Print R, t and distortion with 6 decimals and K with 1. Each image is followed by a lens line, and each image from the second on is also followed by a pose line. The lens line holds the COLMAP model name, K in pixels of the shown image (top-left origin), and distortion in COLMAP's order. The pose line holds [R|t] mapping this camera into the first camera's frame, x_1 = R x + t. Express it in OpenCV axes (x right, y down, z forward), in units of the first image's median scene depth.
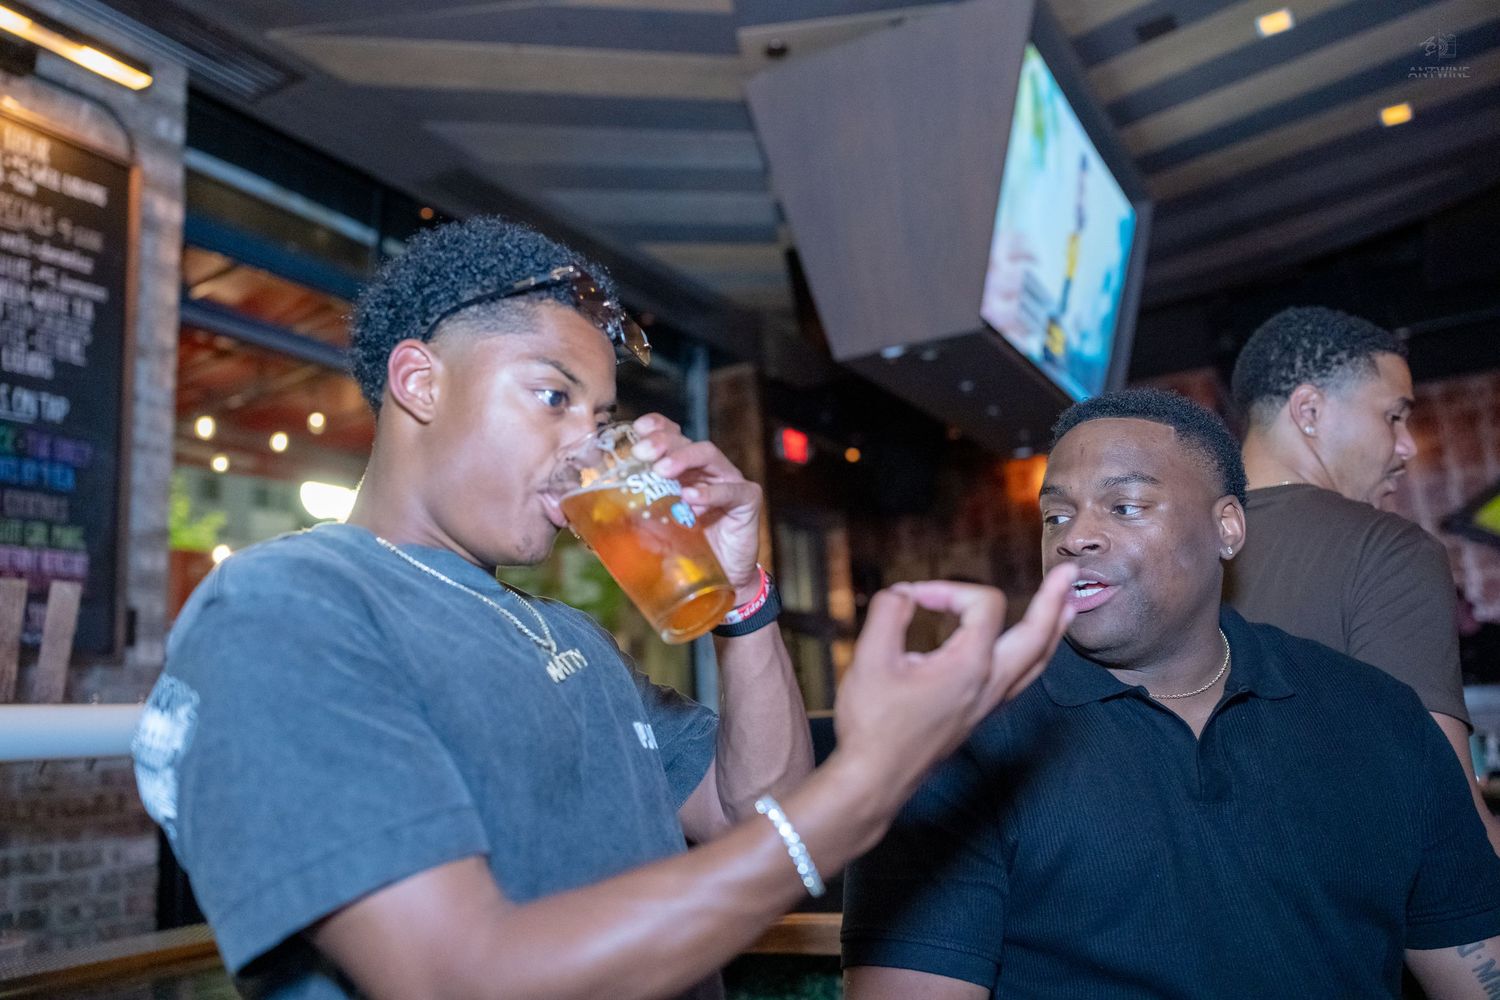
lens RADIAL K [[1196.7, 0, 753.6], [0, 1196.7, 498.5], [0, 0, 1]] dist [0.008594, -0.000280]
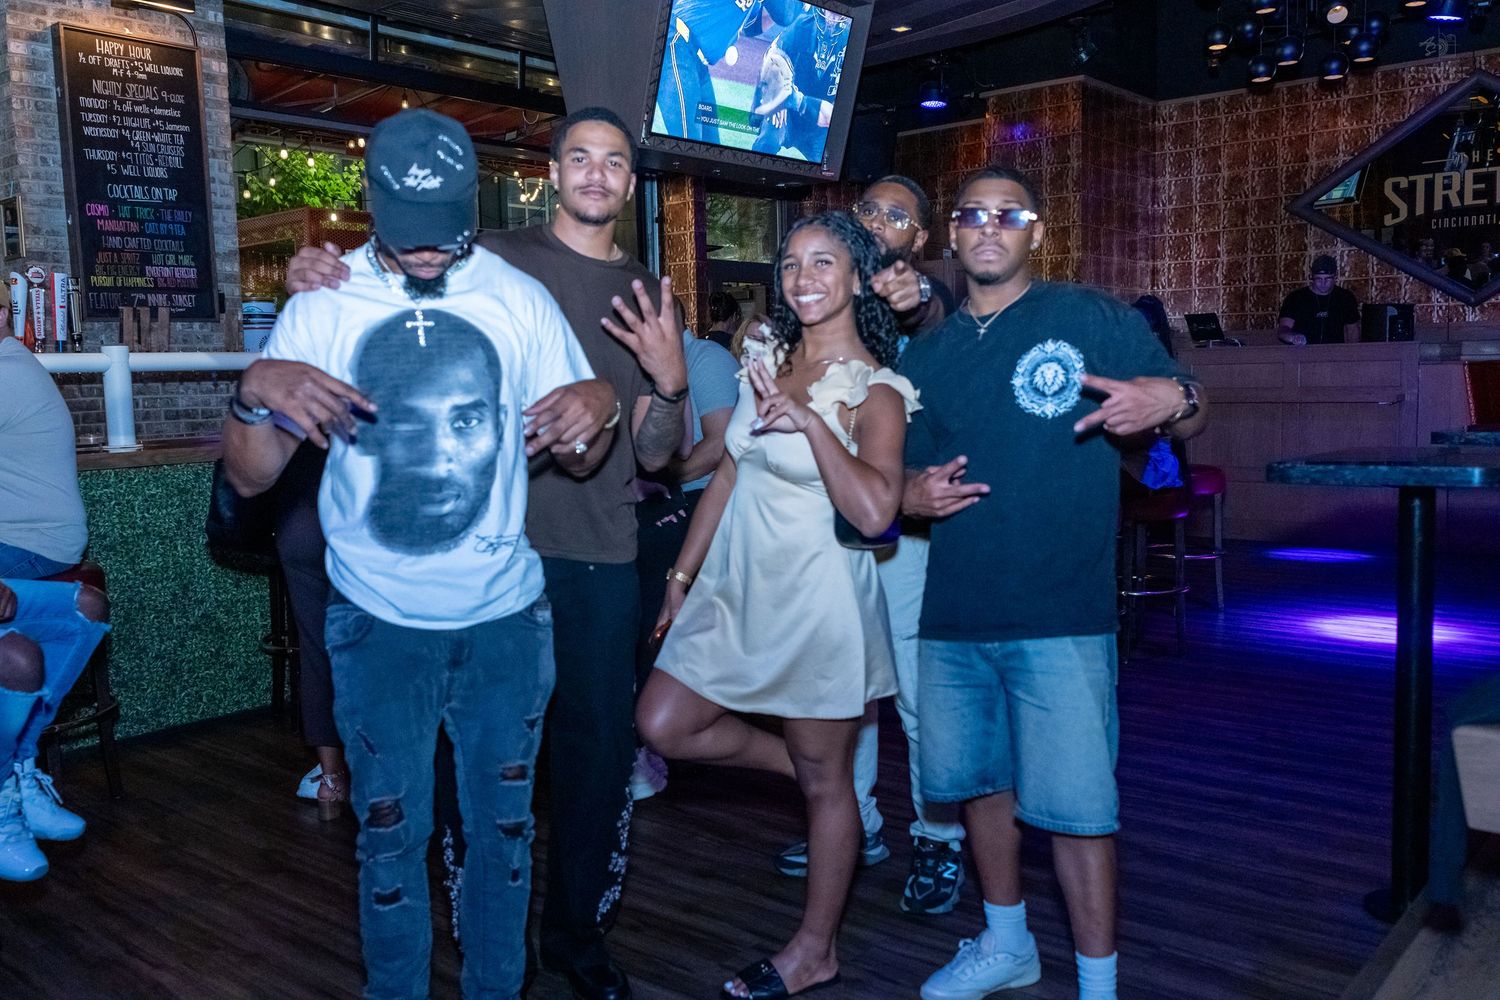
lens RADIAL K [[1278.3, 0, 750.1], [0, 1278.3, 508.1], [0, 0, 1]] dist [-0.012104, 0.007909]
pose [[0.982482, 0.059007, -0.176769, 0.738659], [-0.000187, 0.948861, 0.315695, -0.238911], [0.186357, -0.310132, 0.932249, -0.922191]]
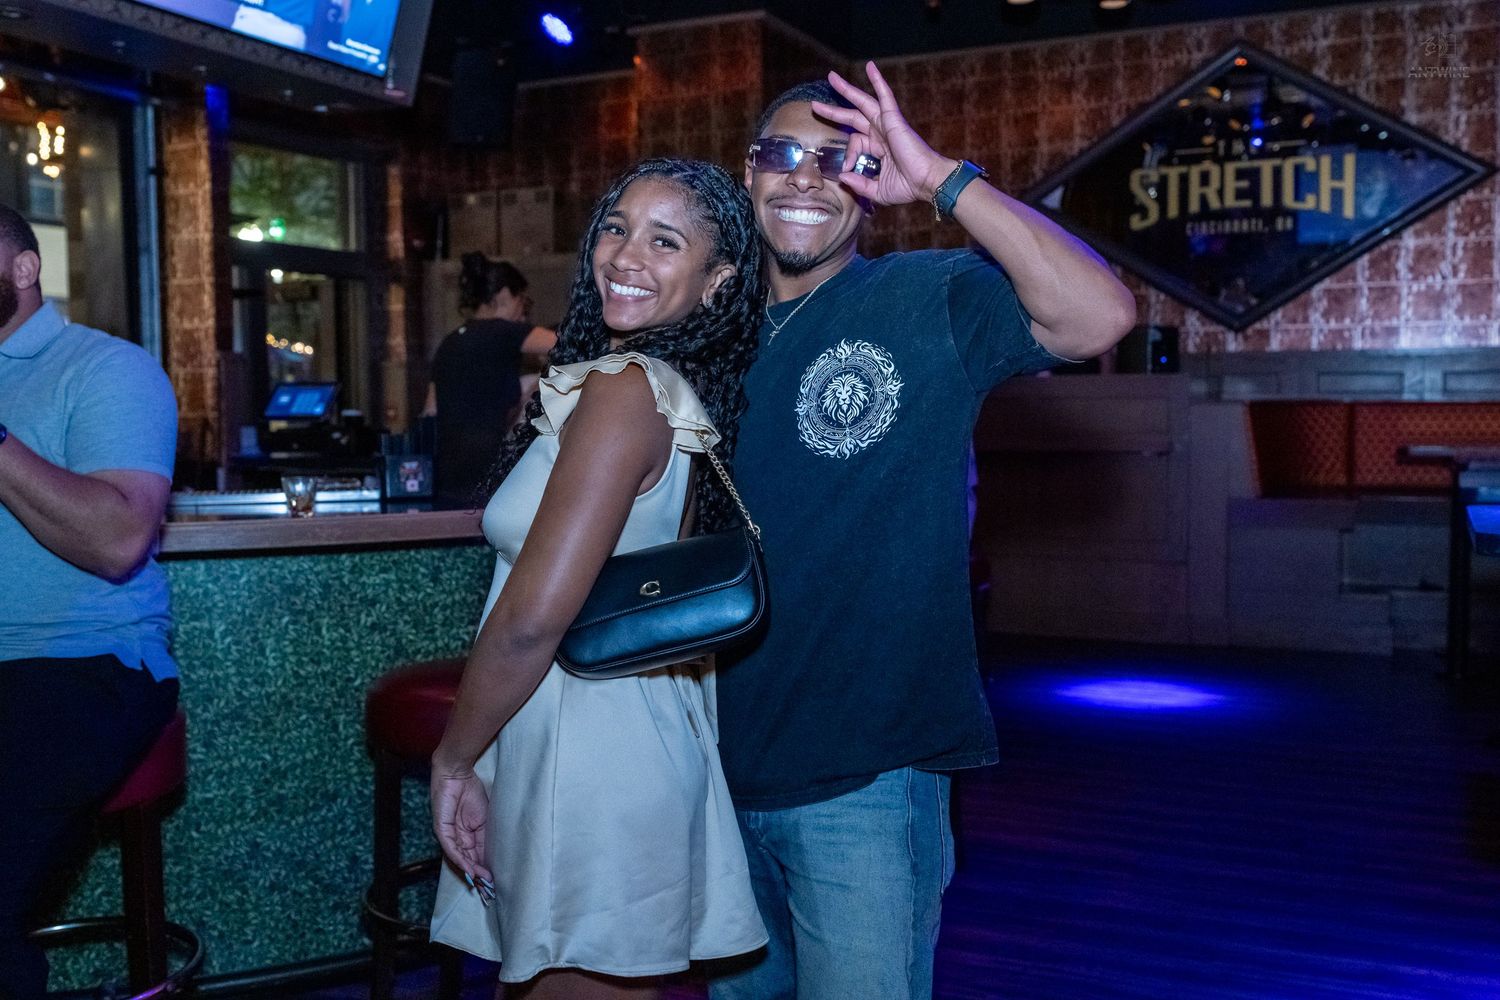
lens RADIAL K [[1436.1, 0, 753.7], [0, 1436.1, 497.7], [0, 0, 1]] dist [0.001931, 0.000979]
pose [[0.995194, 0.050457, 0.083918, 0.731427], [-0.071287, 0.960870, 0.267669, -0.107828], [-0.067128, -0.272365, 0.959850, -0.305182]]
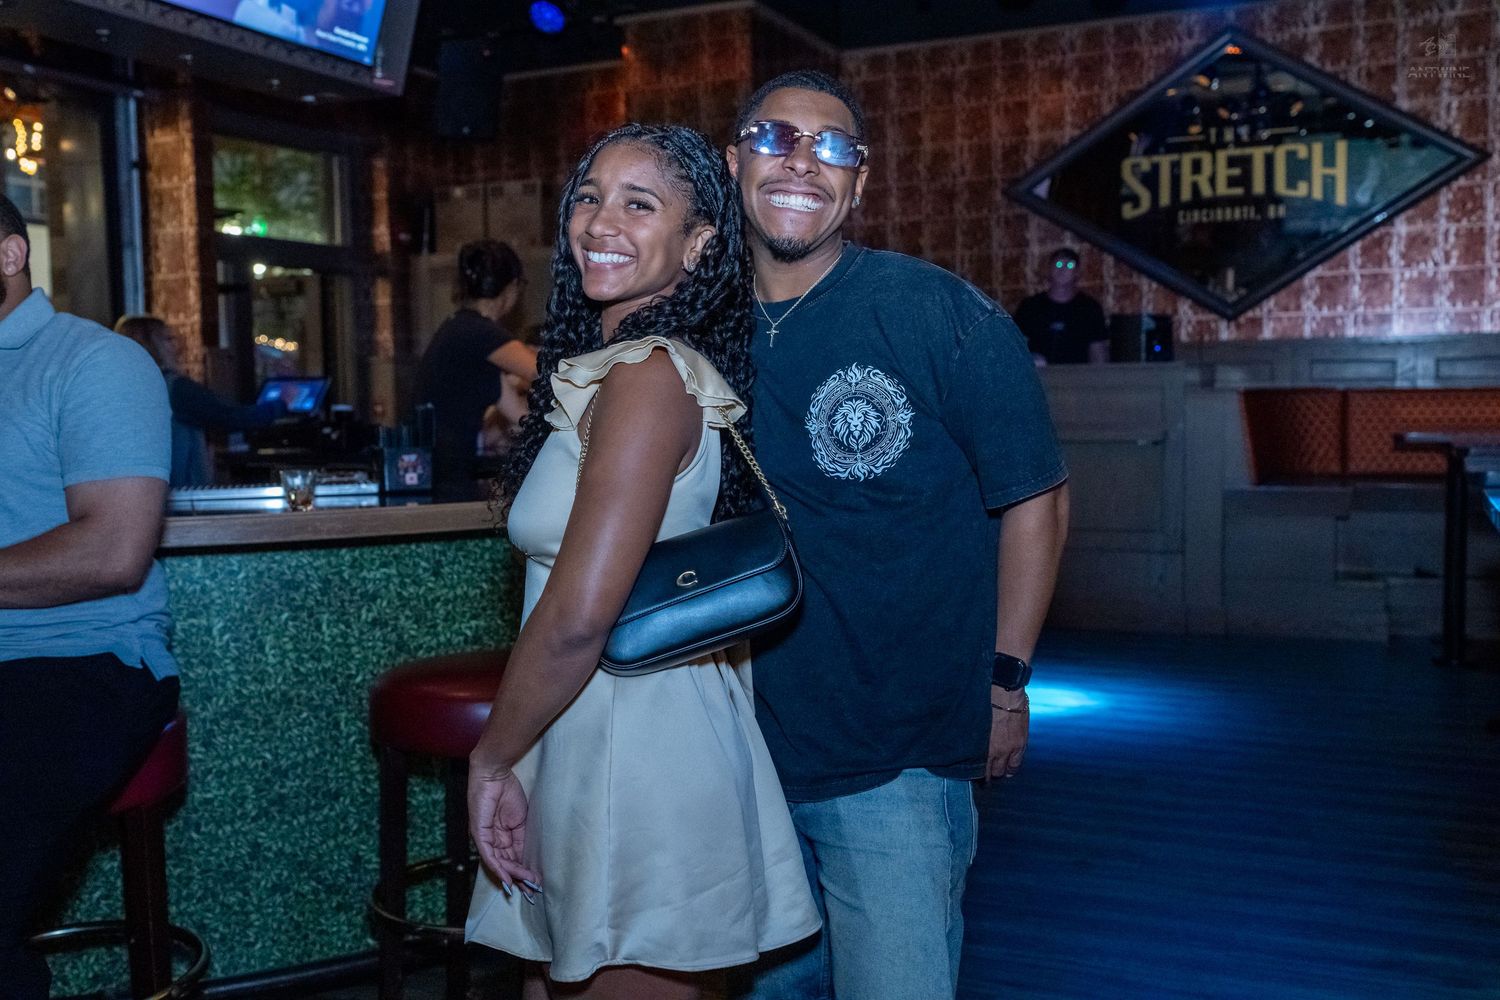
lens RADIAL K [[1436.3, 0, 756.7], [0, 1436.3, 503.0], [0, 0, 1]] dist [0.001808, 0.002910]
pose [[0.994448, 0.041055, 0.096890, 0.717838], [-0.066296, 0.959475, 0.273885, -0.099565], [-0.081720, -0.278788, 0.956869, -0.290534]]
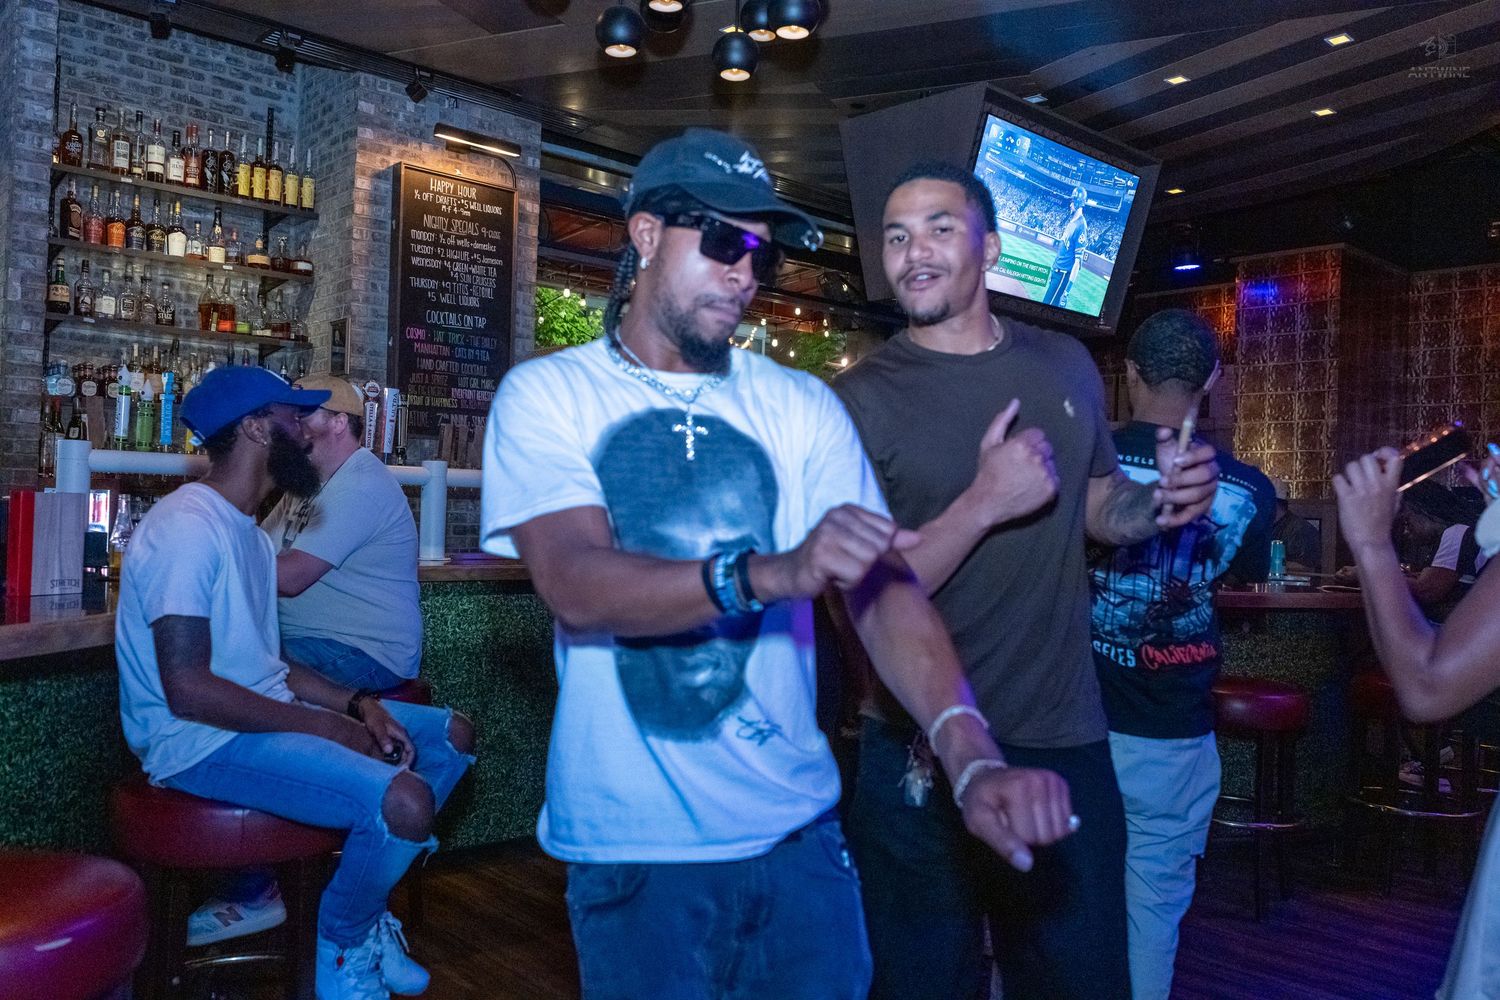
lens RADIAL K [[1197.5, 0, 748.6], [0, 1197.5, 504.2], [0, 0, 1]] dist [-0.008000, 0.000719]
pose [[0.944938, 0.092578, -0.313881, 0.530654], [-0.026761, 0.977798, 0.207835, -0.203323], [0.326153, -0.187992, 0.926436, -0.822213]]
